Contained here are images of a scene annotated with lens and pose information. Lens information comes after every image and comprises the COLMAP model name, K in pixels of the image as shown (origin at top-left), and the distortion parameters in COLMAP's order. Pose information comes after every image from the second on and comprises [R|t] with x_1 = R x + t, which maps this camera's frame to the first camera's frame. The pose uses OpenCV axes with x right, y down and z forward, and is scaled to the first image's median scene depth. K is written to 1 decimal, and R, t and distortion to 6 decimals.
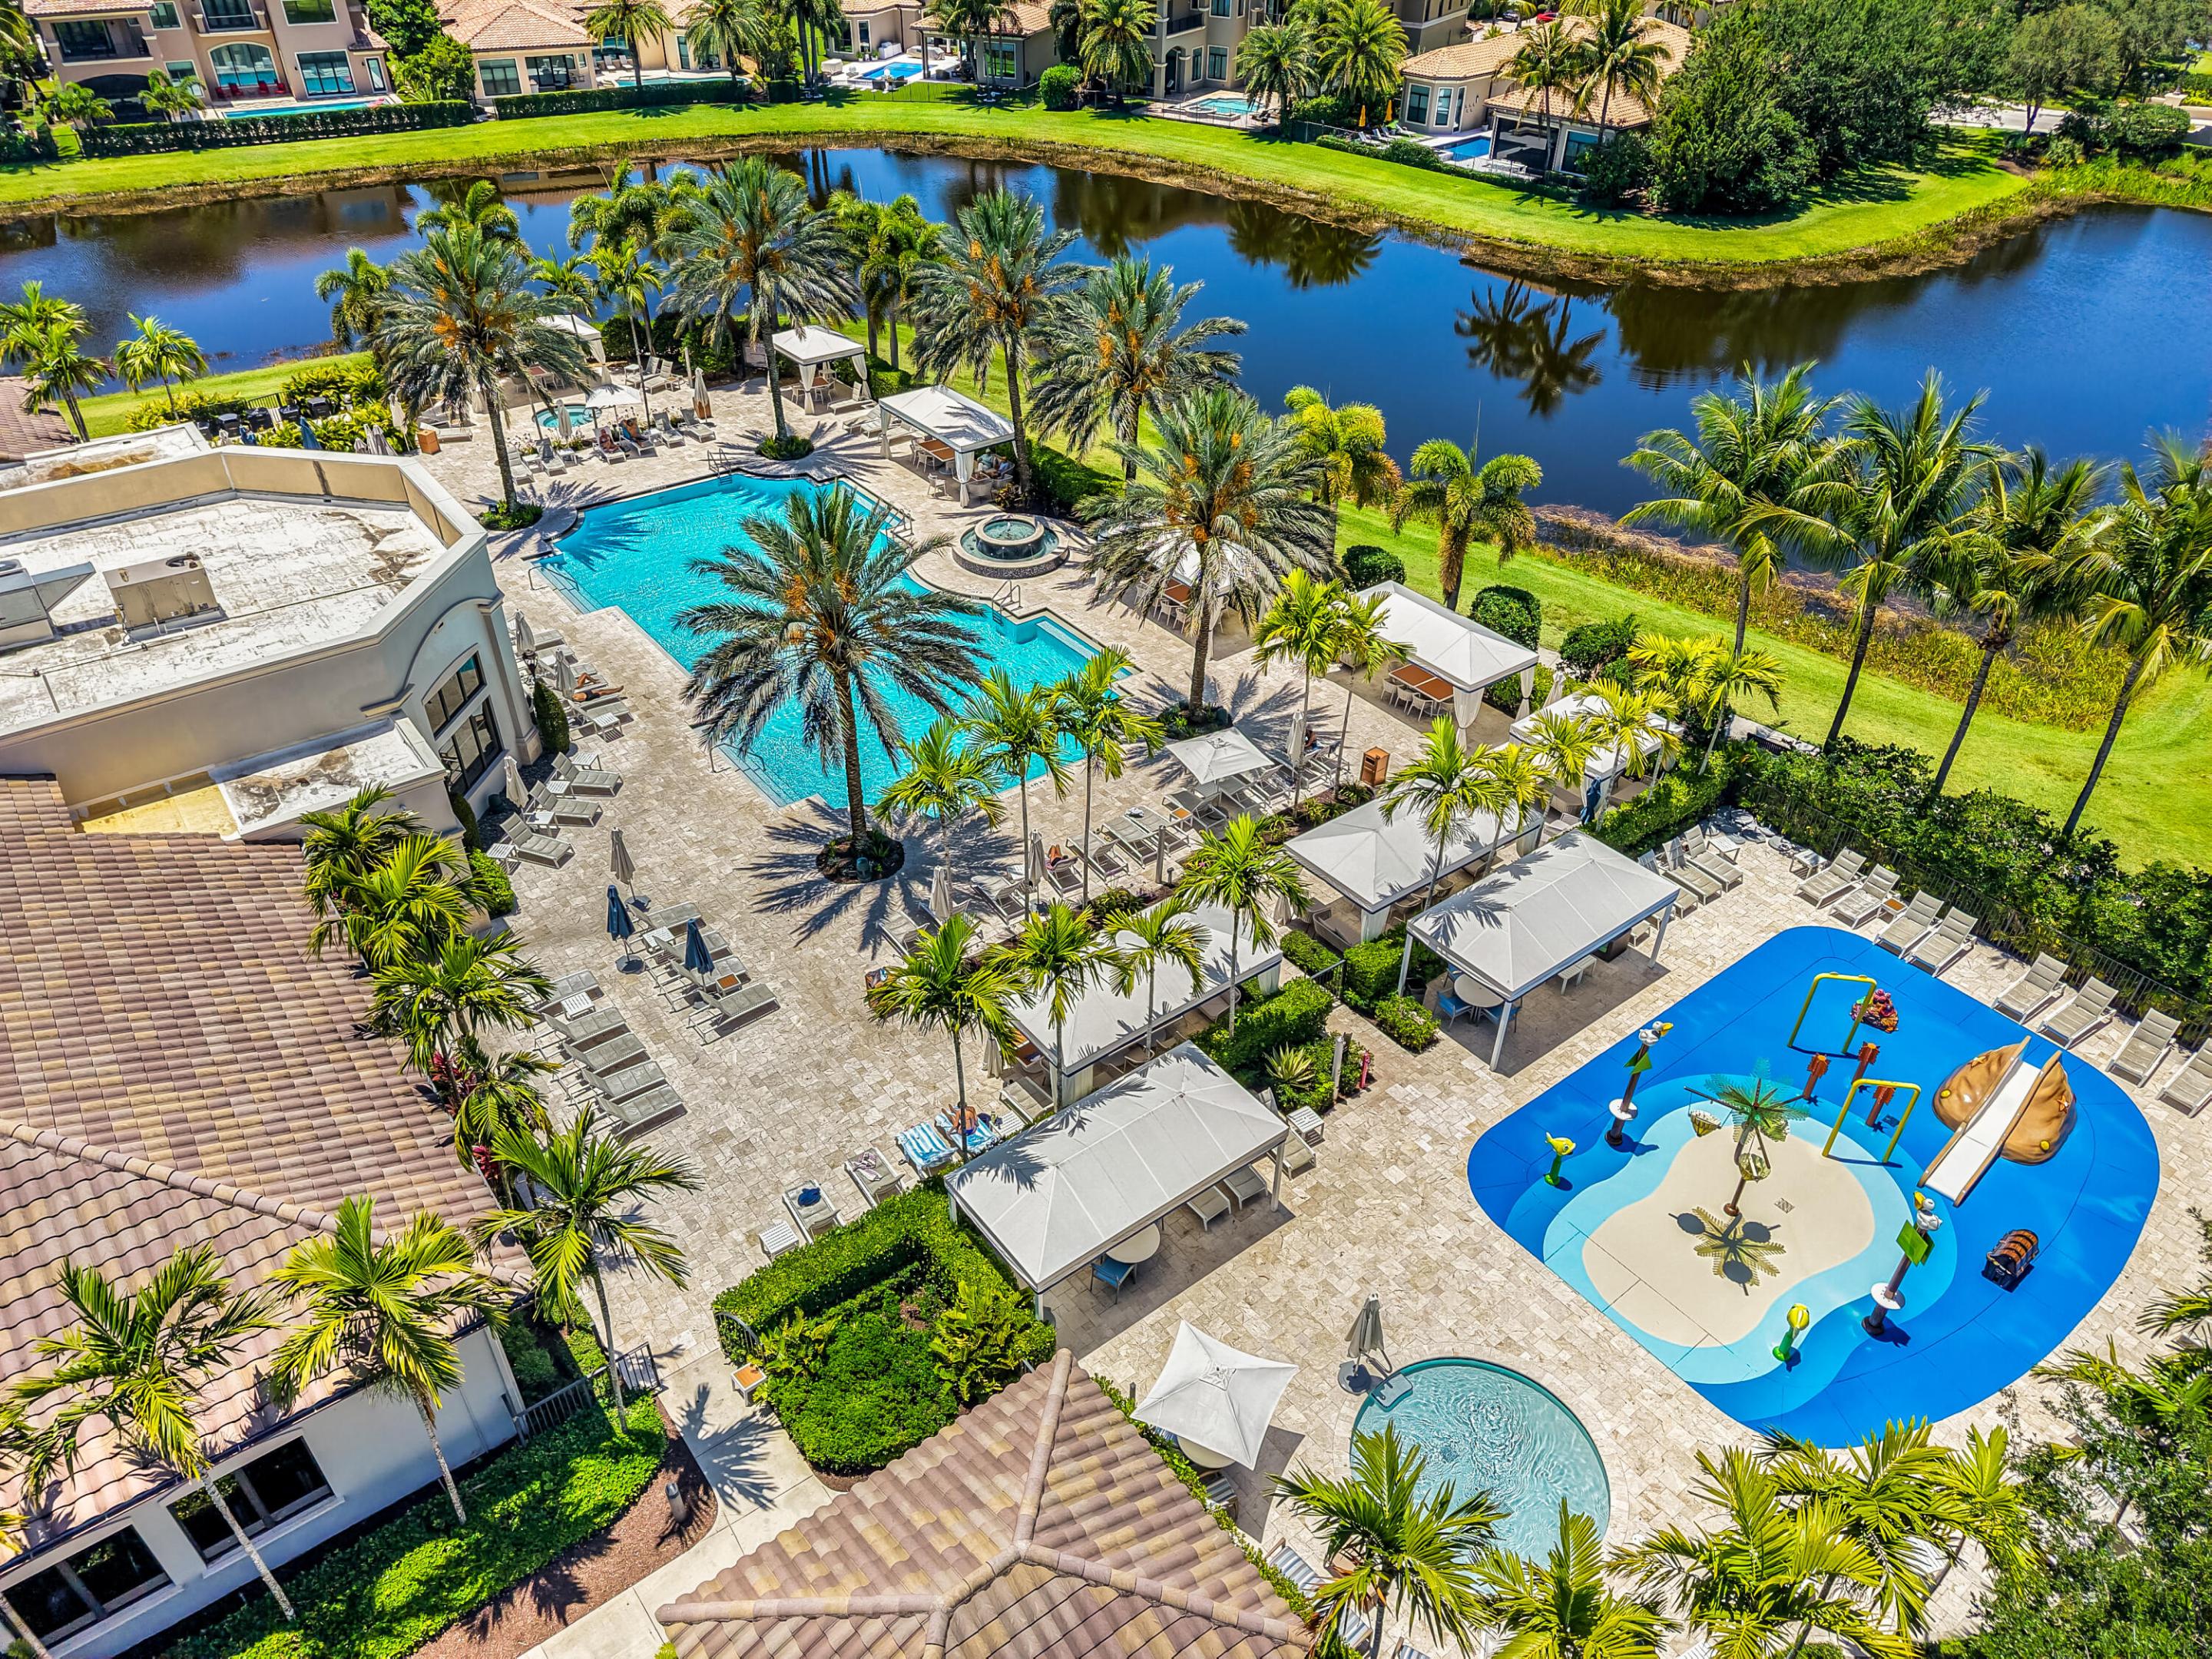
lens RADIAL K [[1474.4, 0, 1106.0], [0, 1474.4, 829.5], [0, 0, 1]] dist [0.009953, 0.001244]
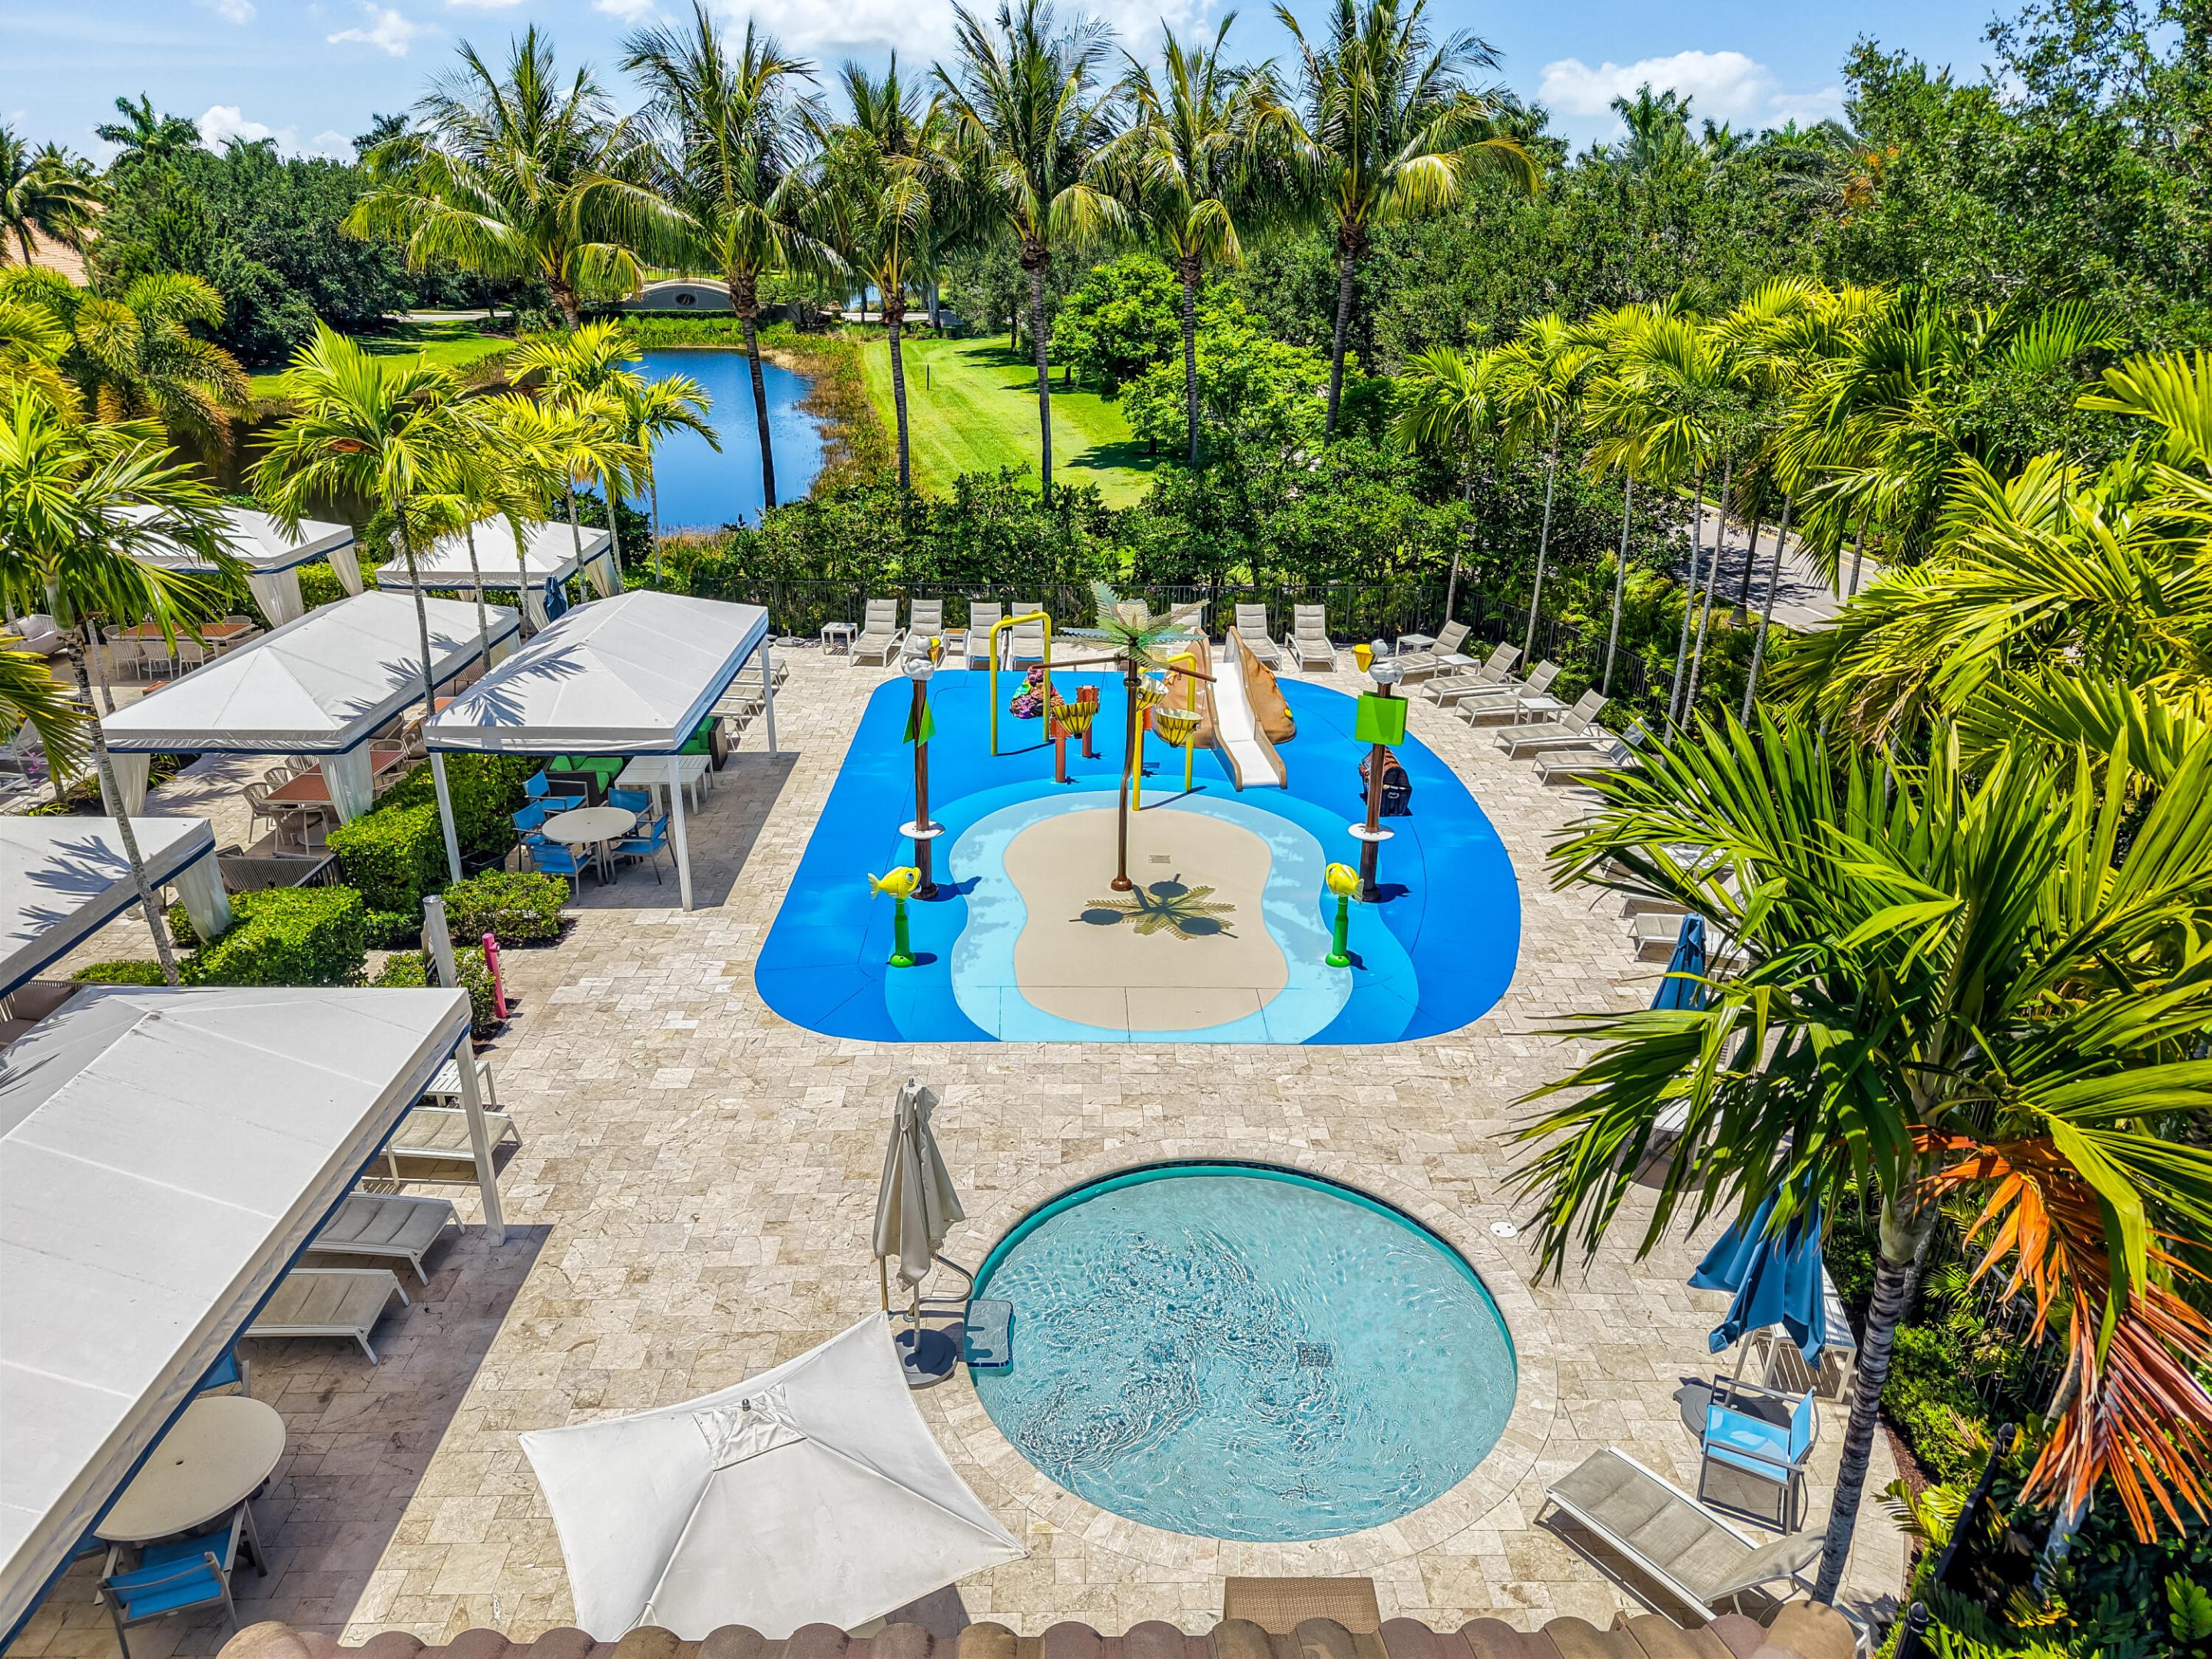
lens RADIAL K [[1474.4, 0, 1106.0], [0, 1474.4, 829.5], [0, 0, 1]] dist [0.009953, 0.001244]
pose [[0.589364, -0.306271, 0.747562, -0.058424], [0.472525, 0.881242, -0.011492, 0.217961], [-0.655263, 0.360015, 0.664093, 0.509041]]
